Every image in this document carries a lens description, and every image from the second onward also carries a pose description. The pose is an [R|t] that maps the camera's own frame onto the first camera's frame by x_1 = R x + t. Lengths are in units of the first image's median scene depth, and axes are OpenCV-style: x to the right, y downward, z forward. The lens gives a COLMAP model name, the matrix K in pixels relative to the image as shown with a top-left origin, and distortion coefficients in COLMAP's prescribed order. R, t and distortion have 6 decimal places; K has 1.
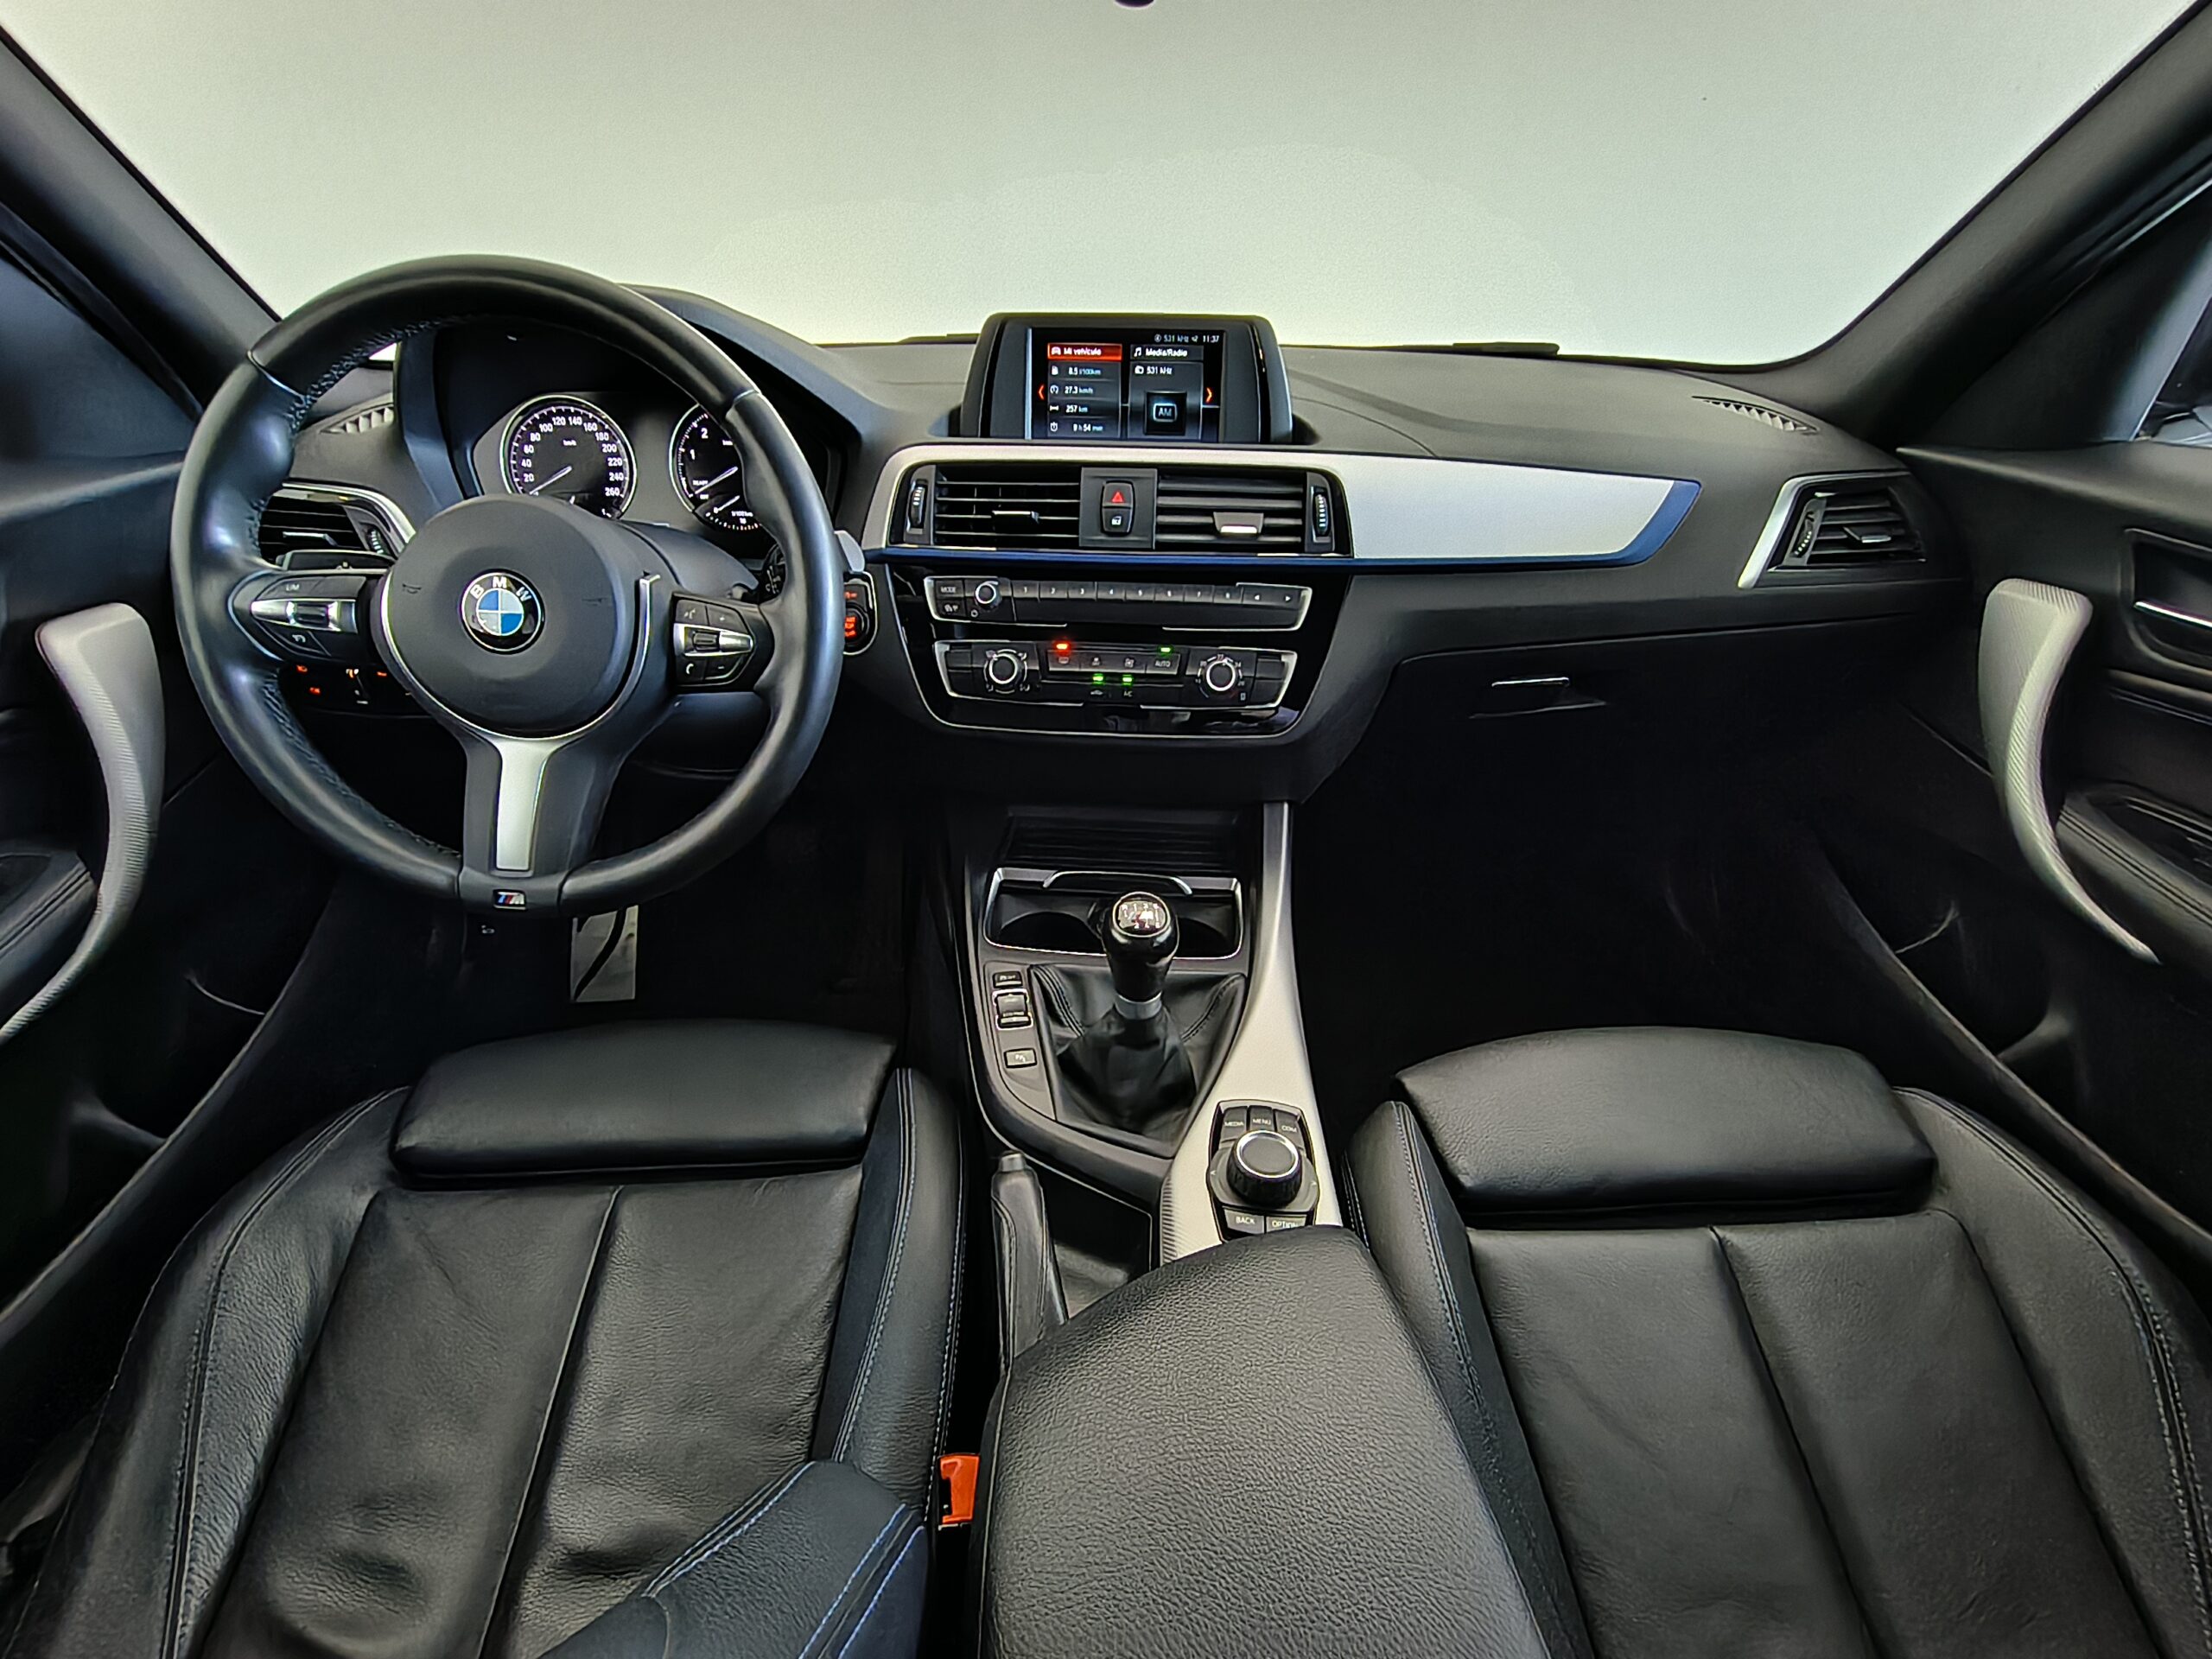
lens RADIAL K [[1027.0, 0, 1107.6], [0, 1027.0, 835.3], [0, 0, 1]] dist [-0.008871, -0.000062]
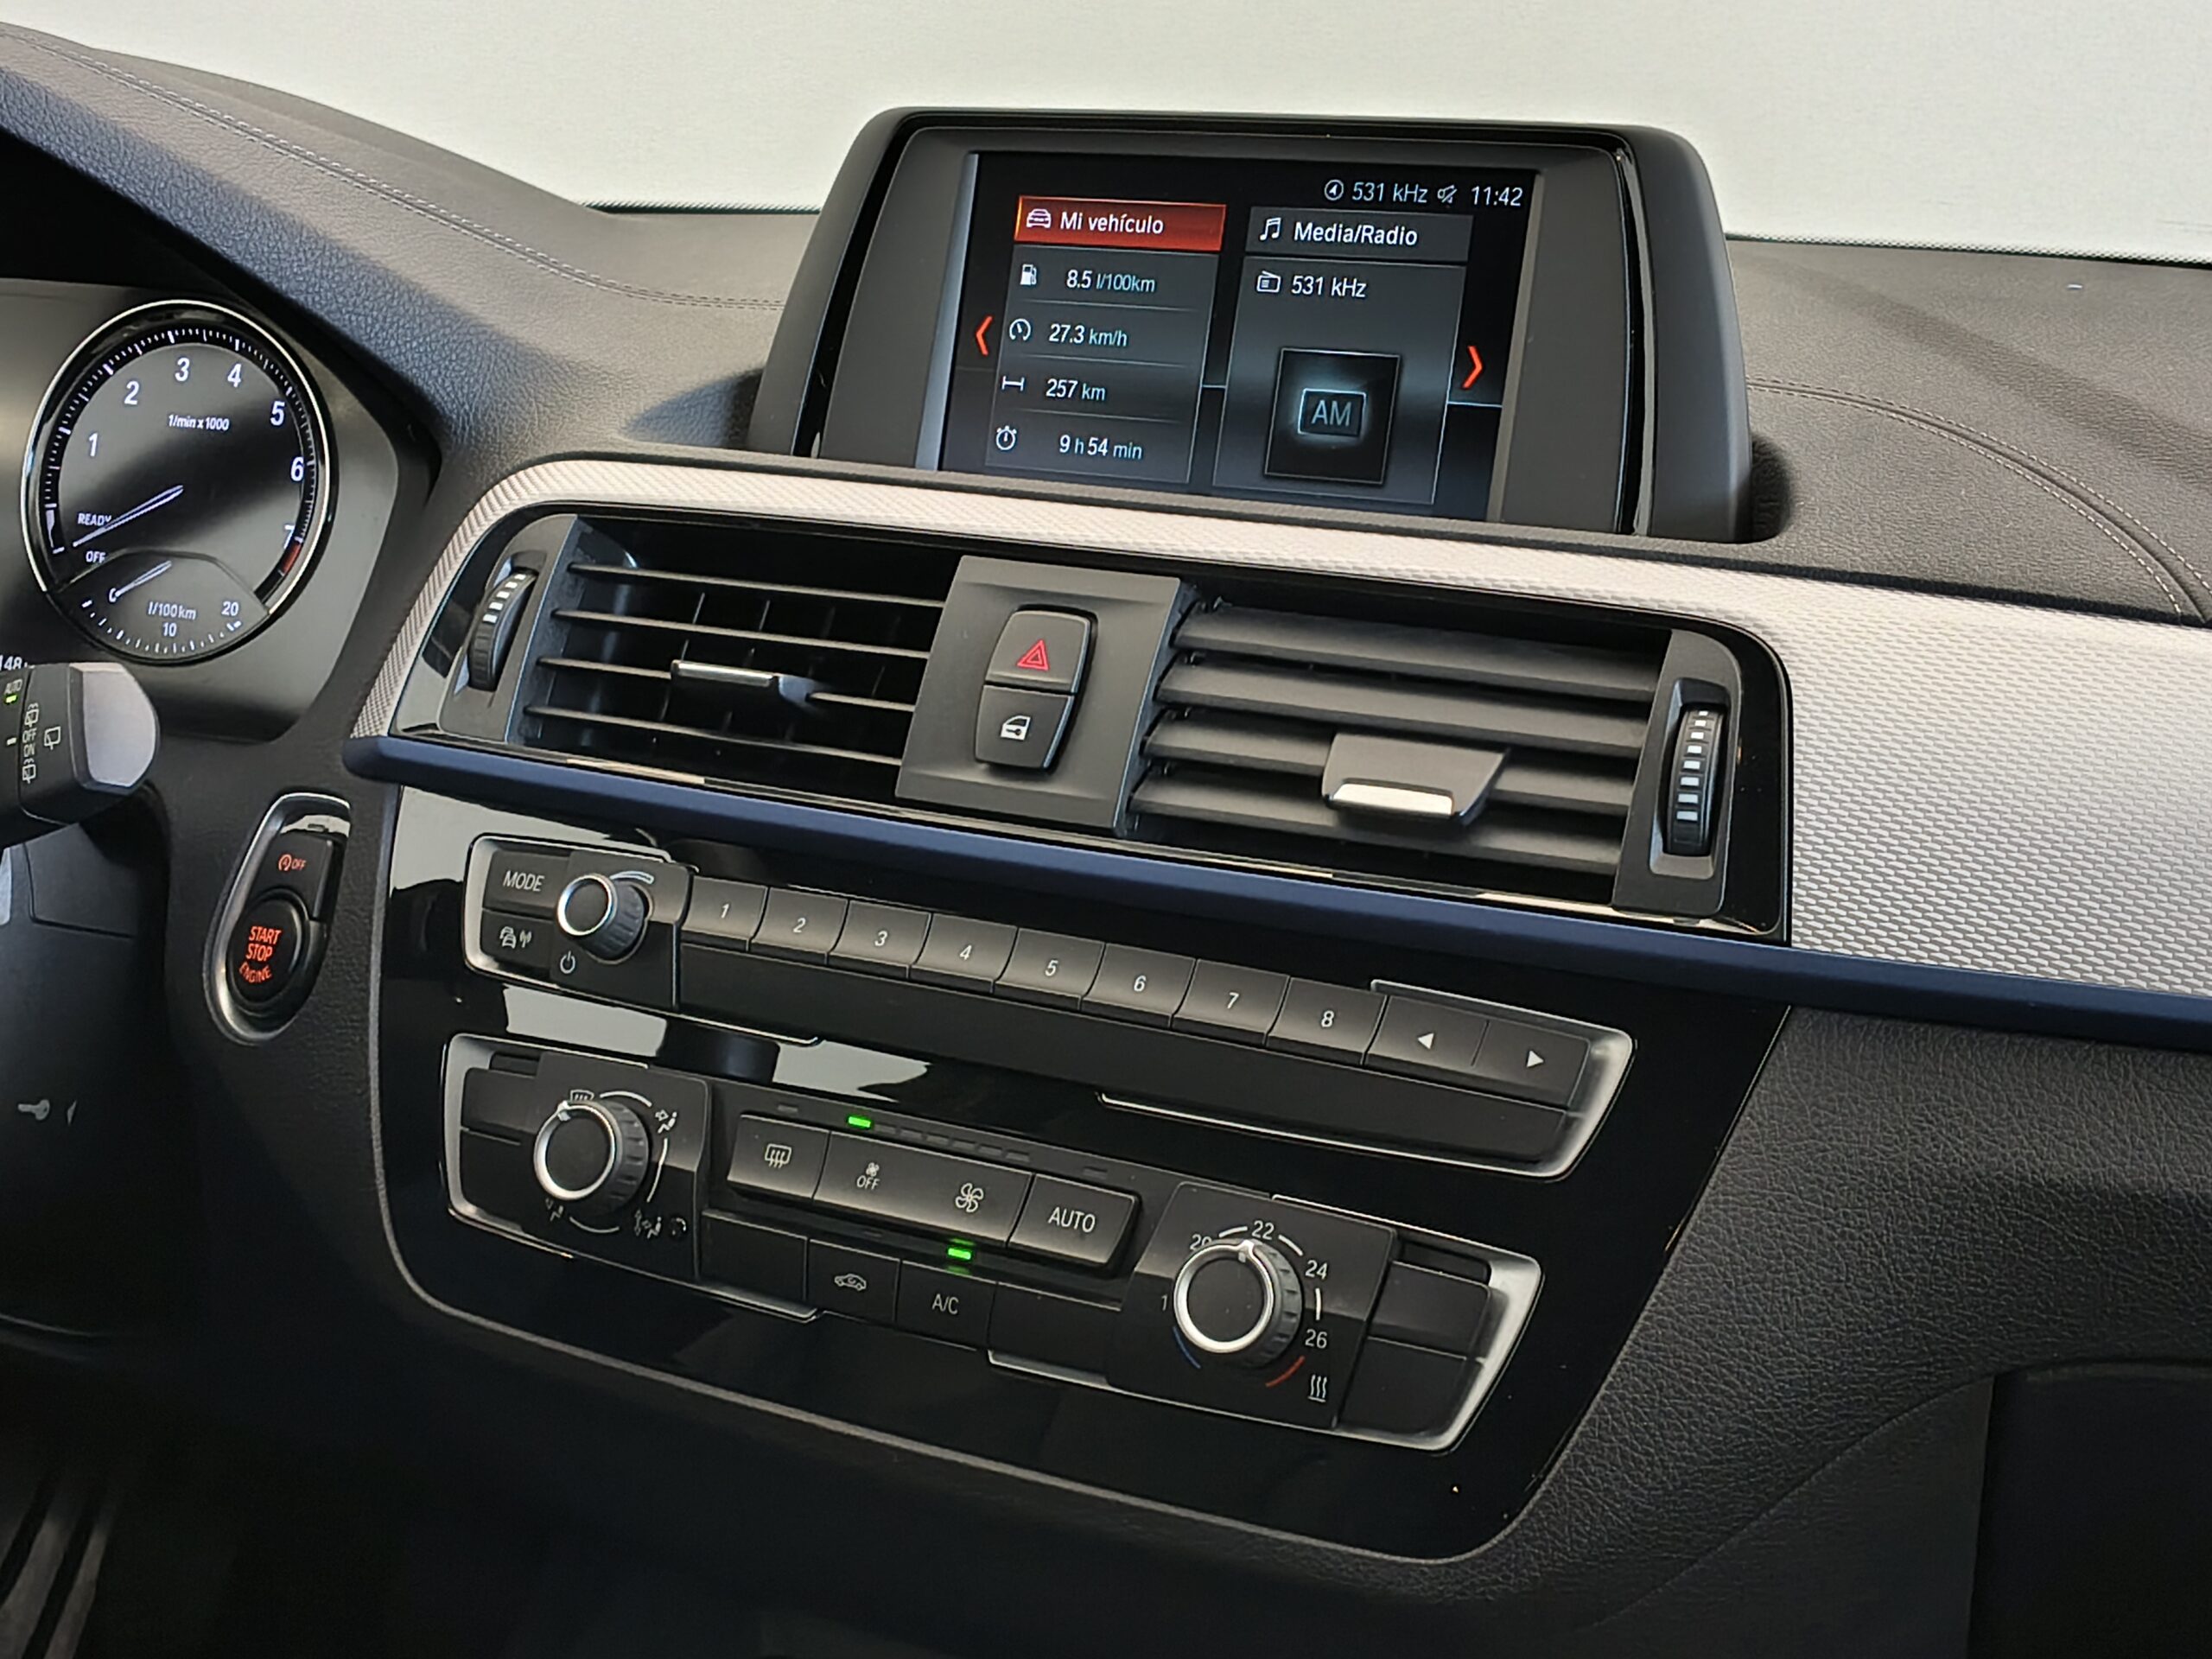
lens RADIAL K [[2907.5, 0, 1083.5], [0, 2907.5, 798.3], [0, 0, 1]] dist [0.113739, 0.000000]
pose [[0.916741, 0.106939, -0.384903, 0.352198], [-0.208886, 0.949611, -0.233680, -0.089254], [0.340518, 0.294625, 0.892885, 0.244306]]
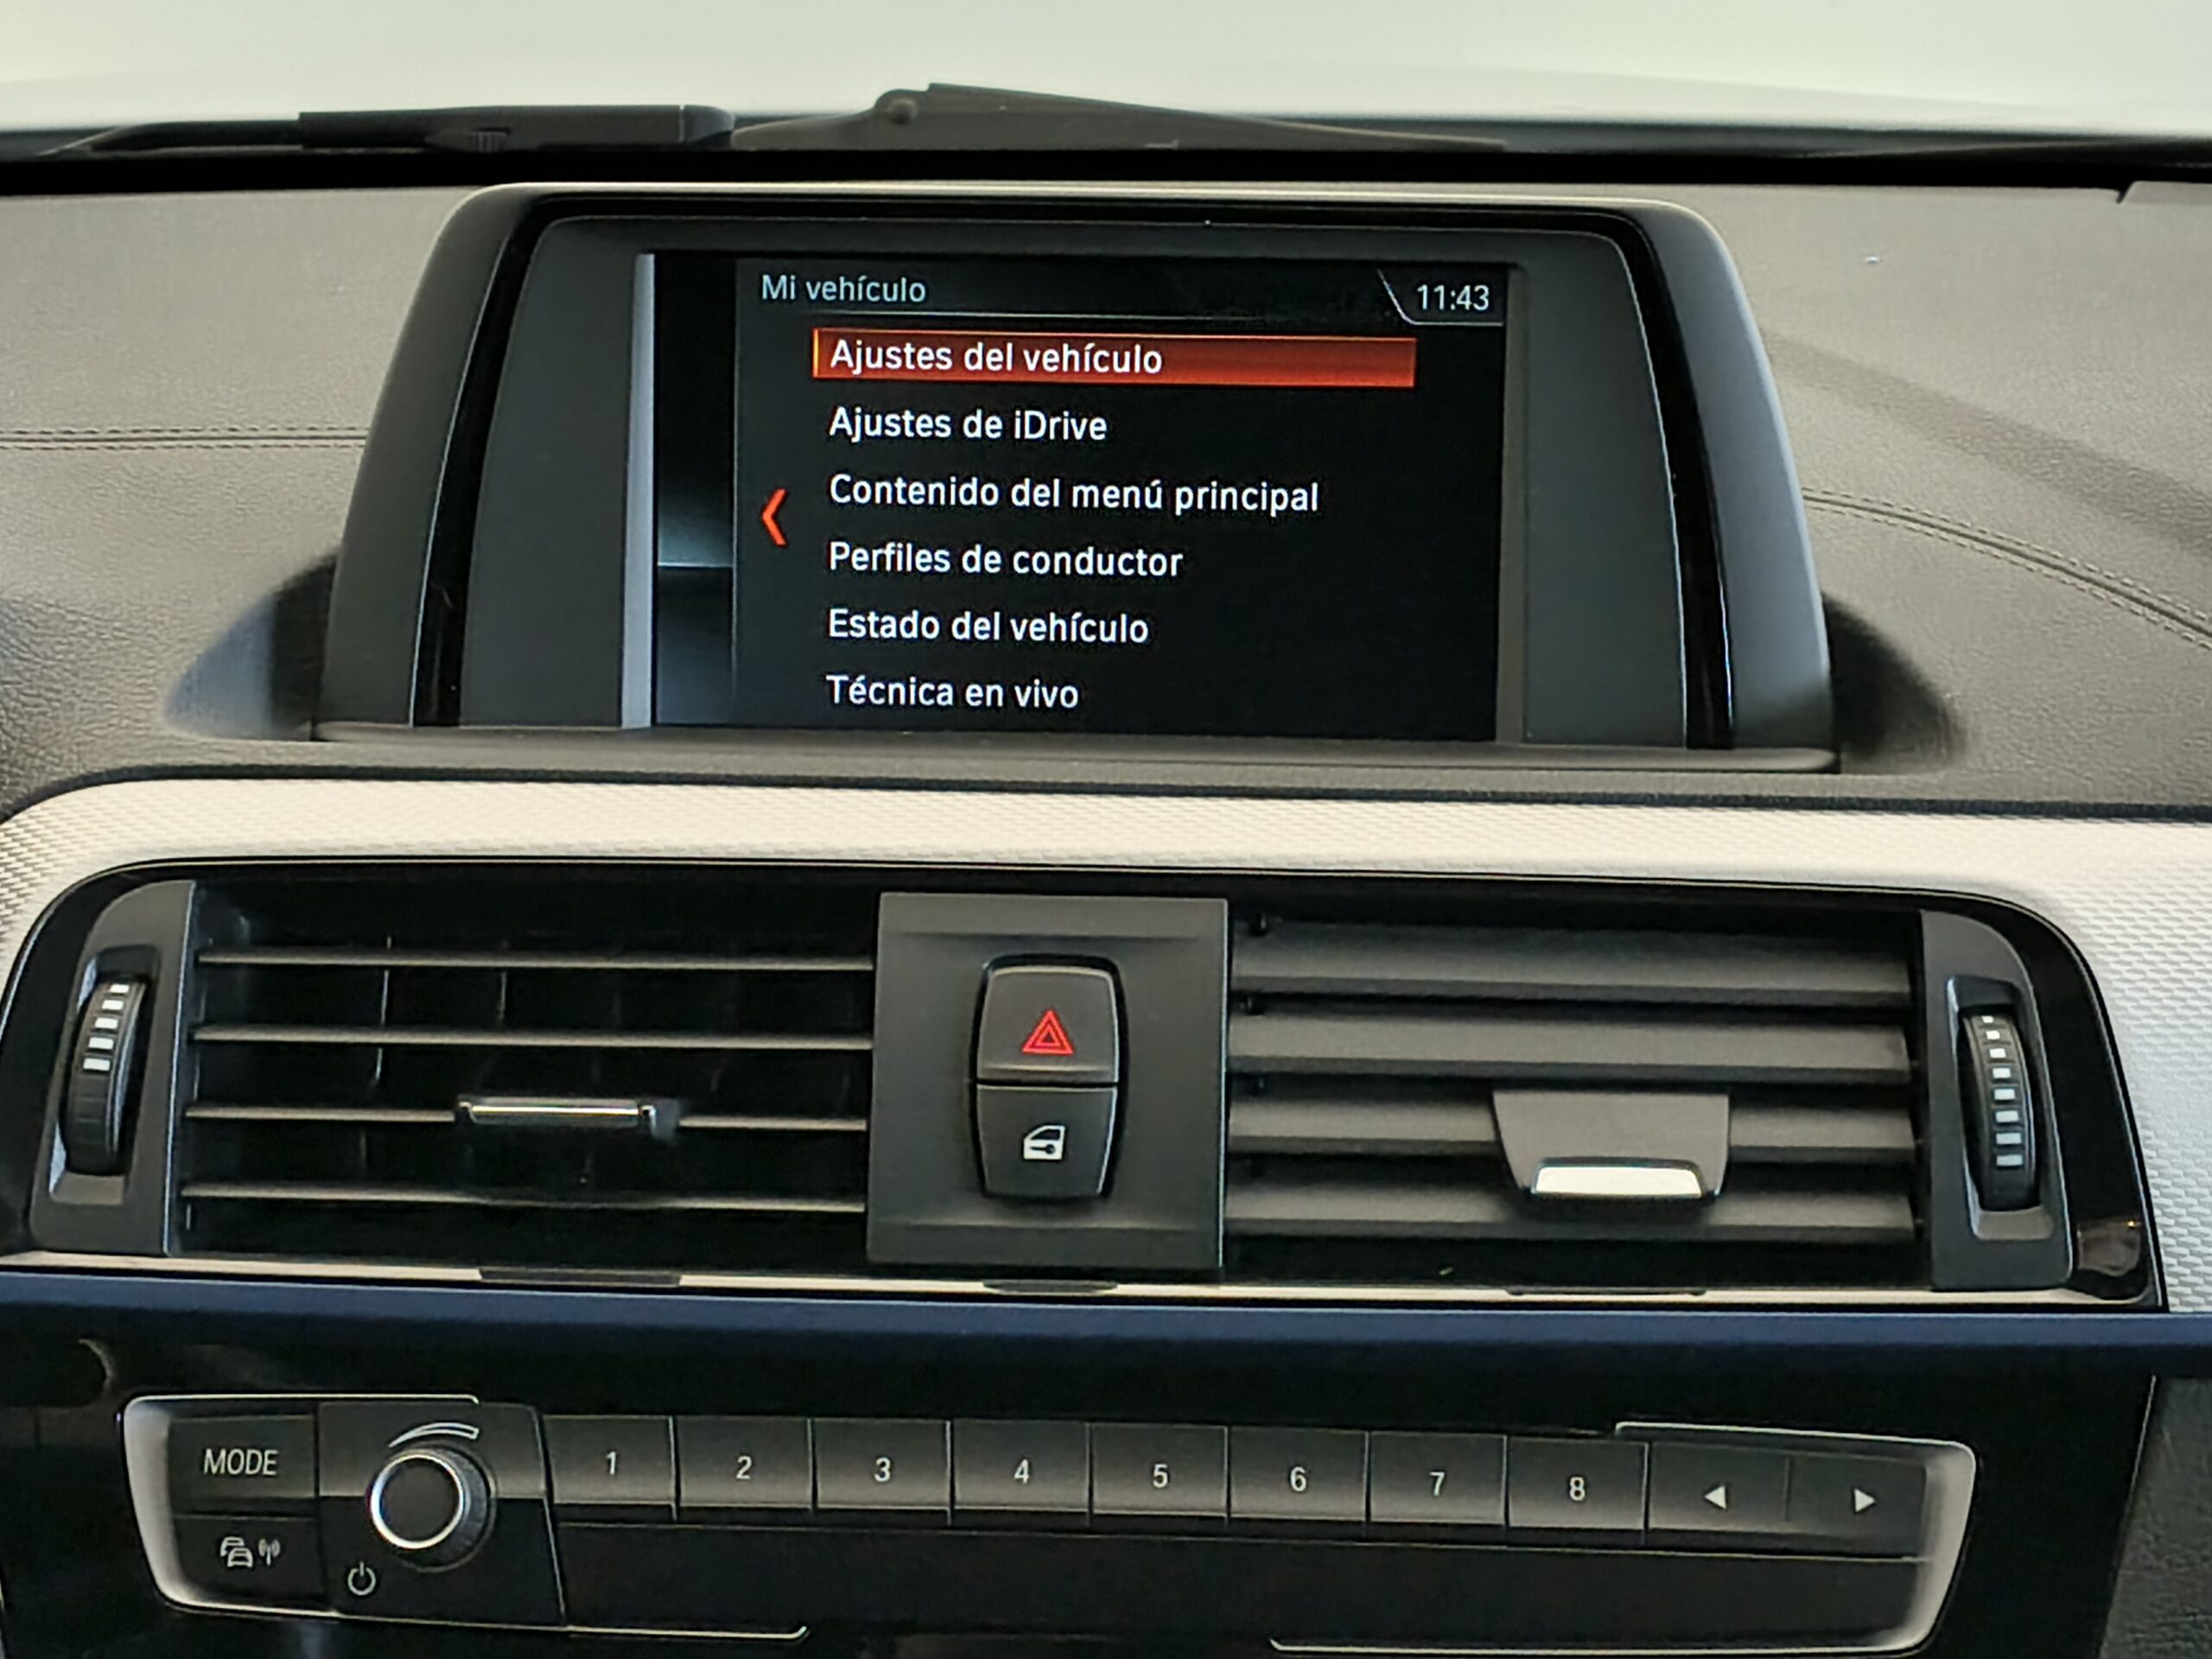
lens RADIAL K [[4046.9, 0, 1114.7], [0, 4046.9, 809.1], [0, 0, 1]] dist [0.116238, 0.000000]
pose [[0.999515, -0.009138, 0.029772, -0.000926], [0.015132, 0.978053, -0.207806, -0.195524], [-0.027219, 0.208155, 0.977717, 0.158100]]
